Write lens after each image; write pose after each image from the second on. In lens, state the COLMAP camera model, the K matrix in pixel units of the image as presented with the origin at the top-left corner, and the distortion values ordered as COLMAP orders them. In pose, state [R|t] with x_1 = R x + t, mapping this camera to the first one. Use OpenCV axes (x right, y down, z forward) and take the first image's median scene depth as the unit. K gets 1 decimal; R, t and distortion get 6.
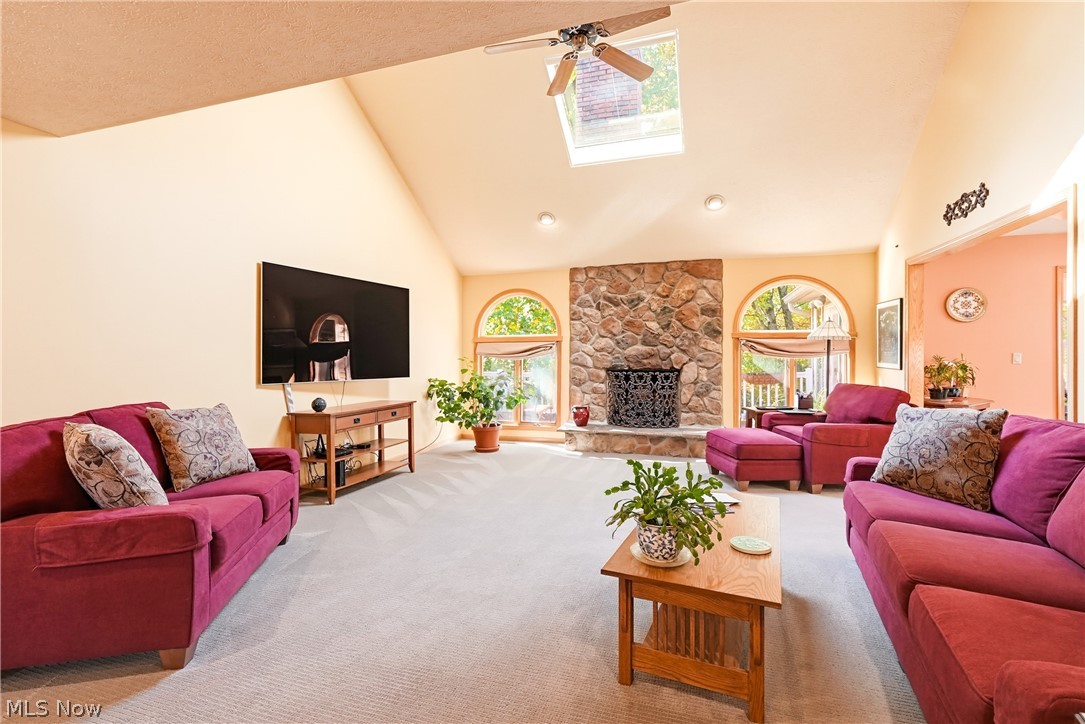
lens RADIAL K [[493.4, 0, 540.6], [0, 493.4, 354.0], [0, 0, 1]] dist [-0.011560, 0.001808]
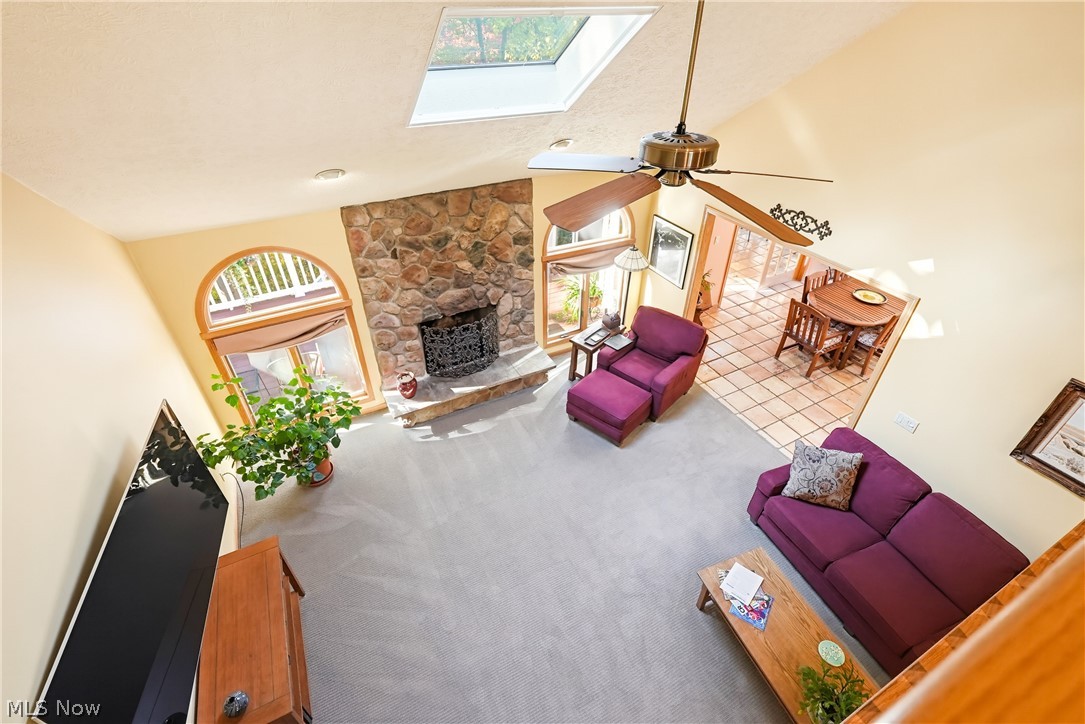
lens RADIAL K [[493.4, 0, 538.7], [0, 493.4, 362.9], [0, 0, 1]] dist [-0.011560, 0.001808]
pose [[0.691393, -0.428025, 0.582039, -0.248875], [-0.001318, 0.804866, 0.593455, -0.427443], [-0.722477, -0.411077, 0.555915, 0.373933]]
